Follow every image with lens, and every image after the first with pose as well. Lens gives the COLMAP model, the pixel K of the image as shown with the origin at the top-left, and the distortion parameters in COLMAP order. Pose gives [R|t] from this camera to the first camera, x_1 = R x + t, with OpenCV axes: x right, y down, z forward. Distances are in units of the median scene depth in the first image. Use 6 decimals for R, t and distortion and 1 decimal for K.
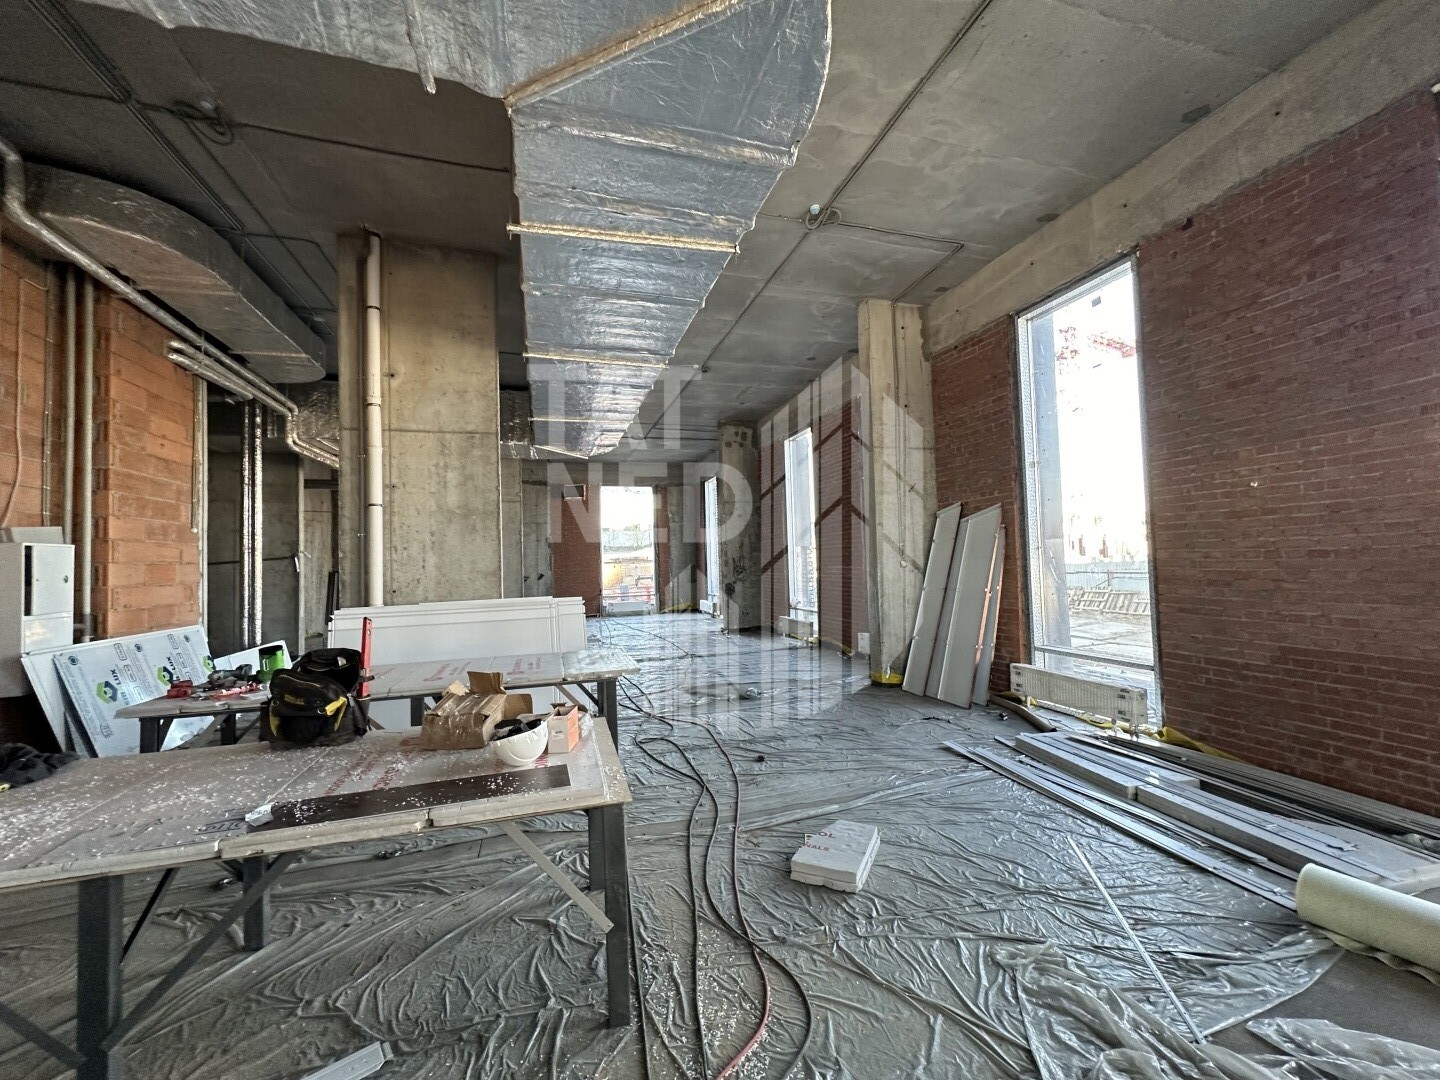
lens RADIAL K [[571.3, 0, 718.9], [0, 571.3, 541.6], [0, 0, 1]] dist [0.000038, 0.000593]
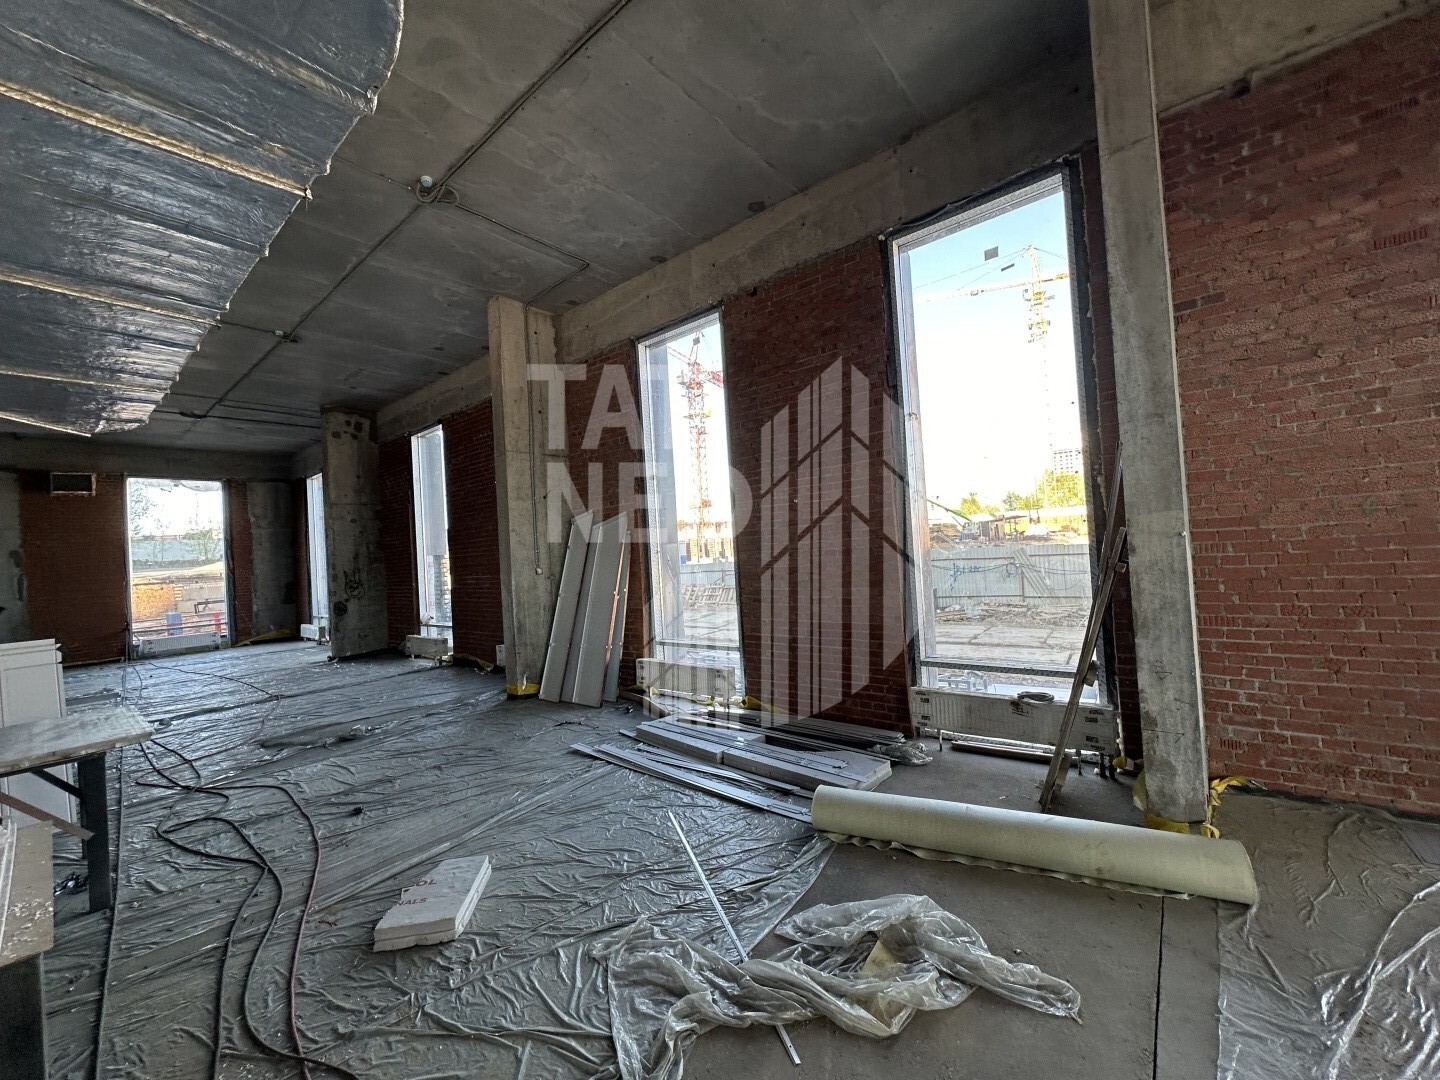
lens RADIAL K [[571.3, 0, 718.2], [0, 571.3, 541.8], [0, 0, 1]] dist [0.000038, 0.000593]
pose [[0.834466, -0.010291, 0.550963, 0.054842], [0.016196, 0.999852, -0.005855, -0.001261], [-0.550821, 0.013810, 0.834509, 0.003910]]
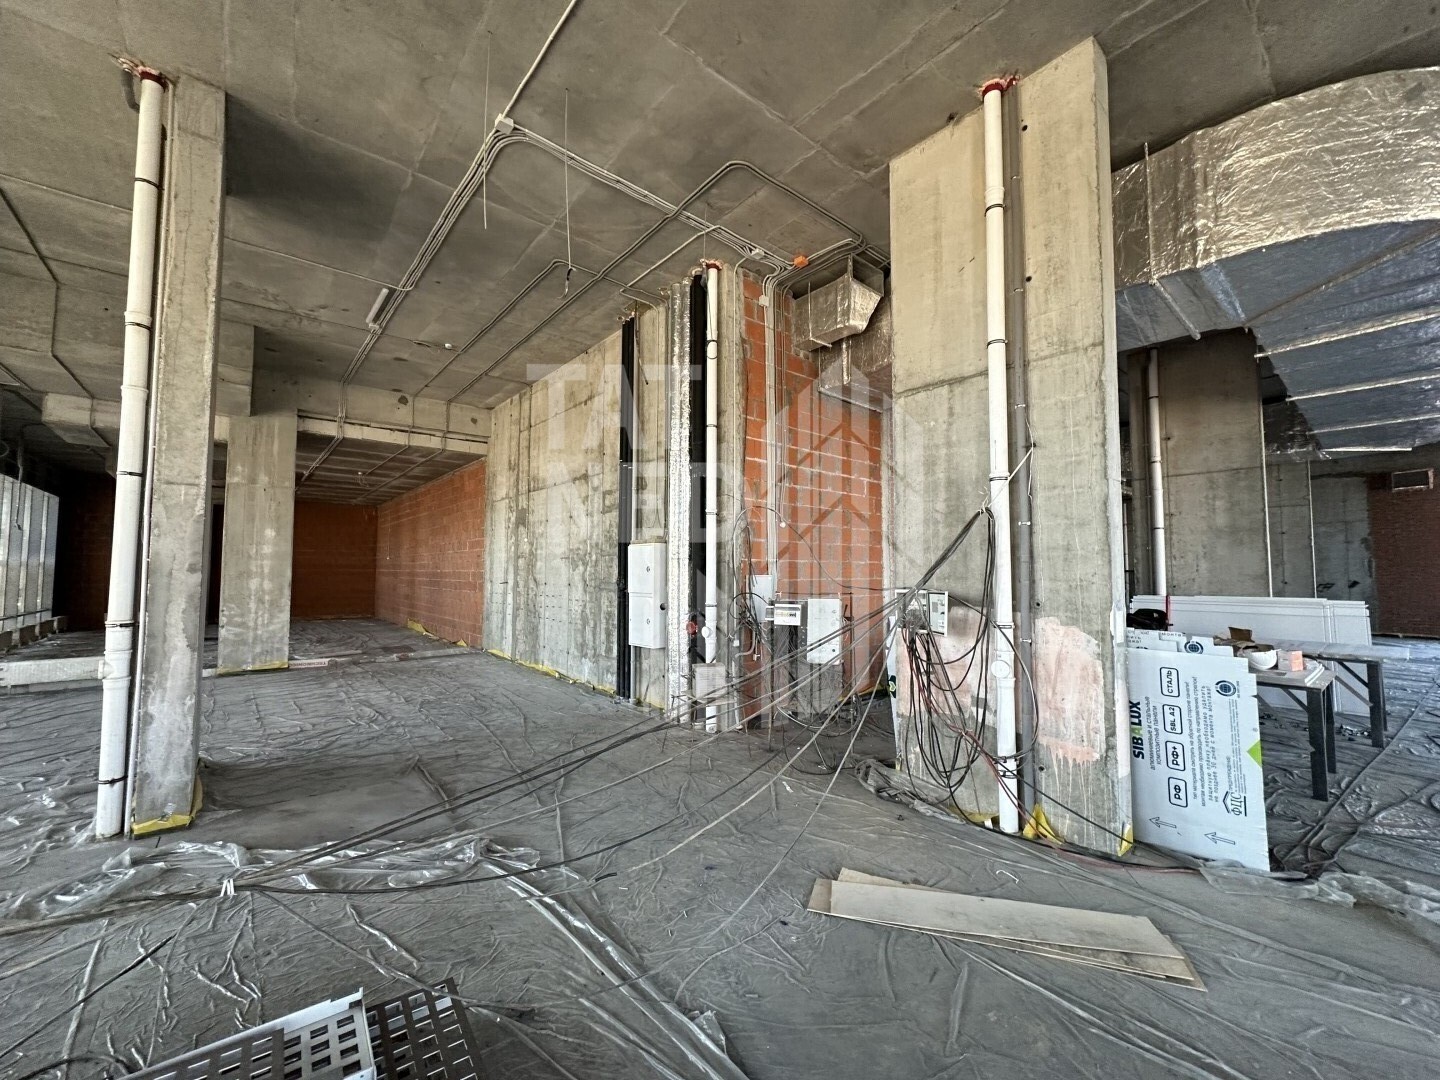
lens RADIAL K [[571.3, 0, 716.8], [0, 571.3, 539.8], [0, 0, 1]] dist [0.000038, 0.000593]
pose [[0.390945, -0.019559, -0.920206, 0.373097], [0.018389, 0.999741, -0.013437, -0.039295], [0.920230, -0.011668, 0.391204, -0.751742]]
